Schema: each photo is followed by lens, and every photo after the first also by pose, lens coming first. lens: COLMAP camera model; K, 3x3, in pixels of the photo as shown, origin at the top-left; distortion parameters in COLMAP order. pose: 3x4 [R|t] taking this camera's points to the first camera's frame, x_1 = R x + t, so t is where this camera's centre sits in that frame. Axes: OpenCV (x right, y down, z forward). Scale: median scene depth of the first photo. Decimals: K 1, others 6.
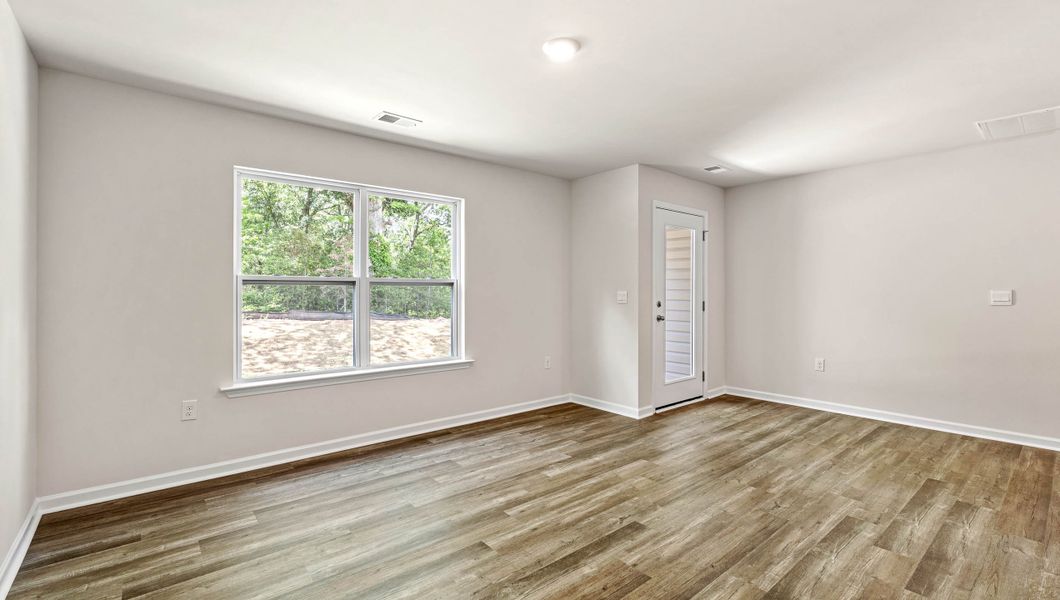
lens RADIAL K [[466.4, 0, 530.3], [0, 466.4, 291.1], [0, 0, 1]] dist [-0.008985, 0.000778]
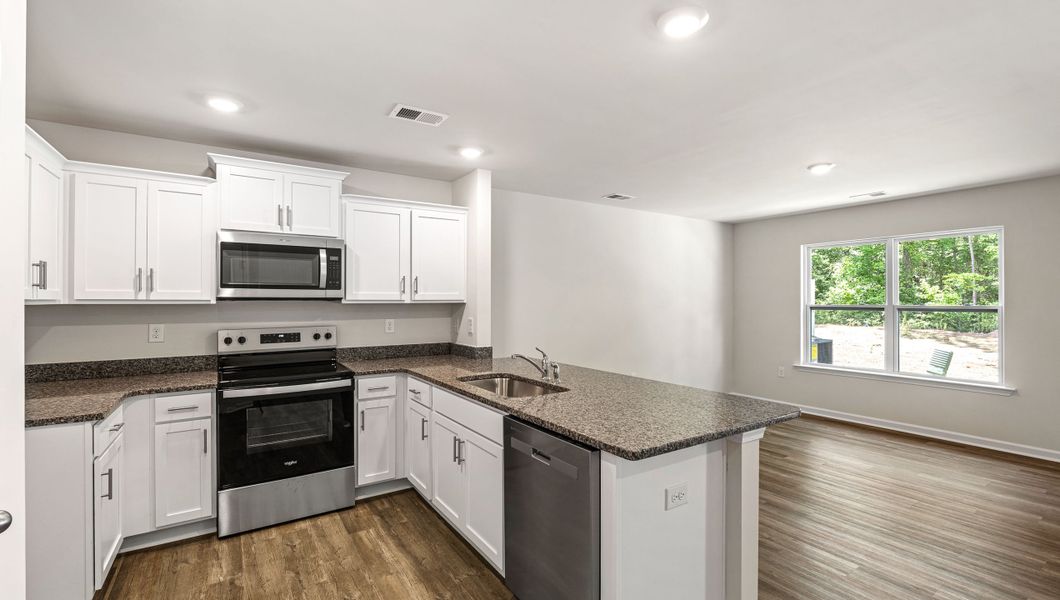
lens RADIAL K [[466.4, 0, 528.6], [0, 466.4, 299.6], [0, 0, 1]] dist [-0.008985, 0.000778]
pose [[-0.123301, -0.001115, -0.992369, 1.570719], [0.000552, 0.999999, -0.001192, -0.062883], [0.992369, -0.000694, -0.123300, 0.186855]]
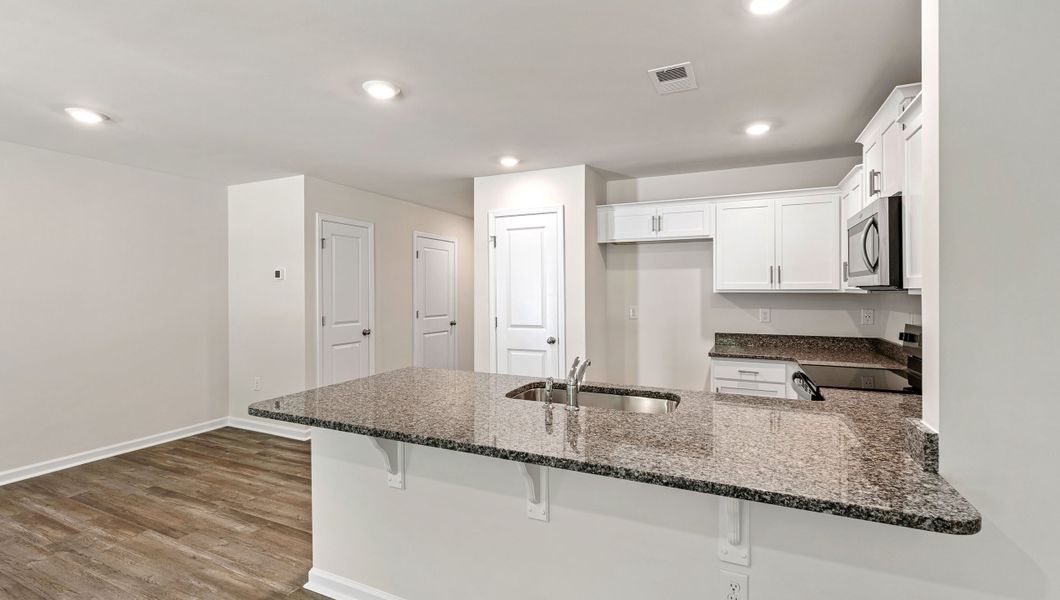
lens RADIAL K [[466.4, 0, 537.7], [0, 466.4, 293.5], [0, 0, 1]] dist [-0.008985, 0.000778]
pose [[-0.432680, -0.006428, 0.901525, -0.092738], [0.000283, 0.999974, 0.007265, -0.063434], [-0.901548, 0.003399, -0.432666, 0.443919]]
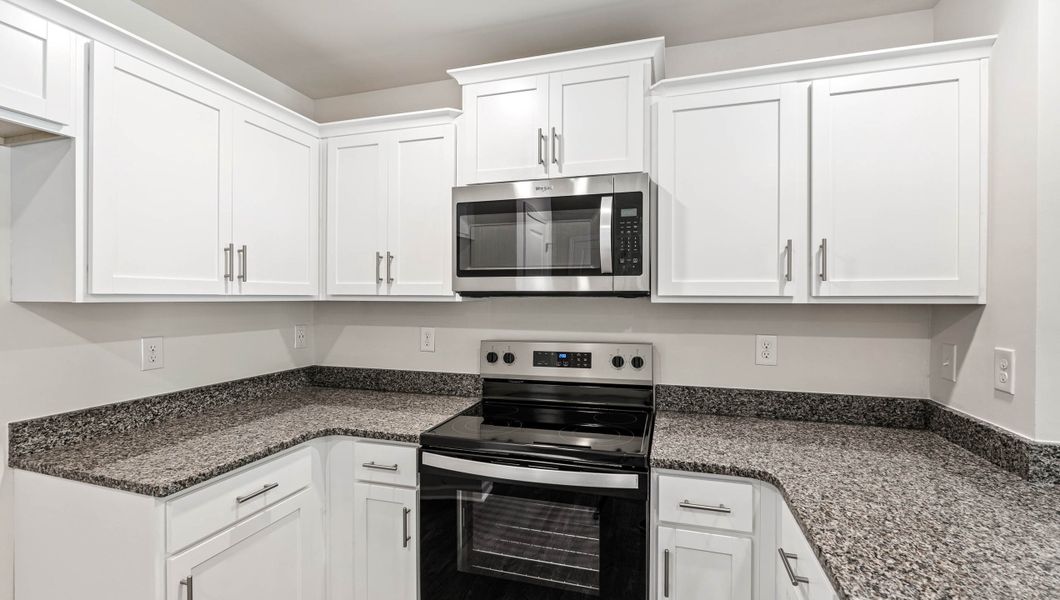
lens RADIAL K [[466.4, 0, 529.6], [0, 466.4, 297.1], [0, 0, 1]] dist [-0.008985, 0.000778]
pose [[-0.841073, -0.000560, -0.540921, 0.854075], [-0.001501, 0.999998, 0.001298, -0.062472], [0.540919, 0.001903, -0.841072, -0.028138]]
